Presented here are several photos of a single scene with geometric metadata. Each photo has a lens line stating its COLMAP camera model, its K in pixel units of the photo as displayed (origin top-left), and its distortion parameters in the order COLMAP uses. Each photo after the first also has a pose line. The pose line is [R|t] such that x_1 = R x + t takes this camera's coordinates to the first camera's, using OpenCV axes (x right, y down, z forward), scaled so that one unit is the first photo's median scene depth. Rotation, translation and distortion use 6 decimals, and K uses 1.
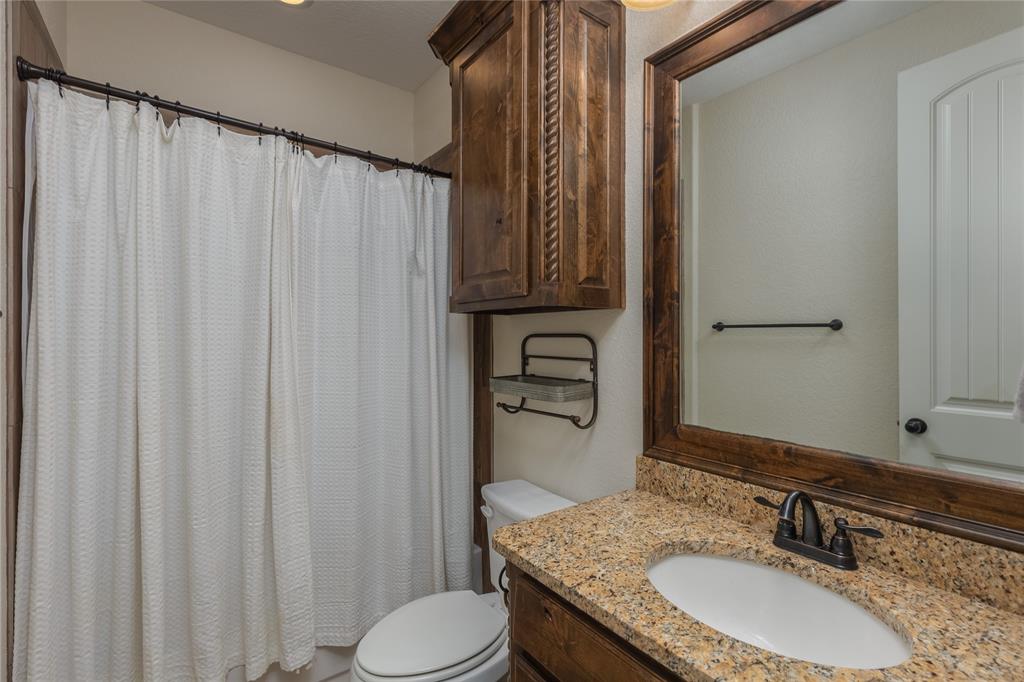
lens RADIAL K [[458.3, 0, 509.8], [0, 458.3, 335.3], [0, 0, 1]] dist [0.007152, 0.000199]
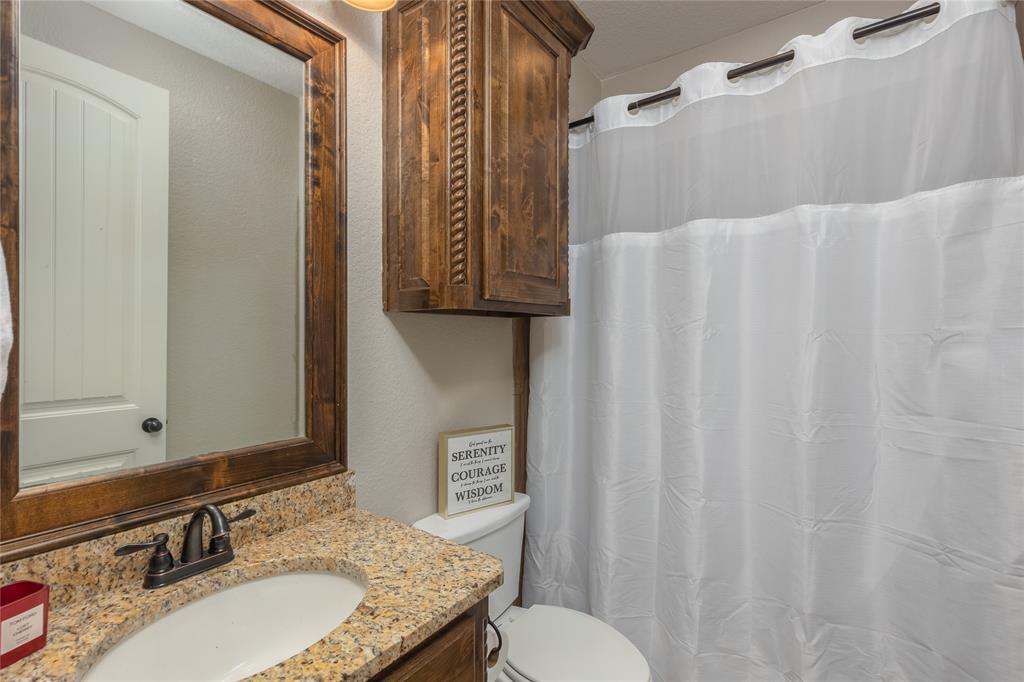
lens RADIAL K [[458.3, 0, 509.8], [0, 458.3, 335.3], [0, 0, 1]] dist [0.007152, 0.000199]
pose [[-0.302106, -0.001933, 0.953272, -0.416383], [-0.003395, 0.999994, 0.000952, -0.012184], [-0.953268, -0.002949, -0.302111, 0.628162]]
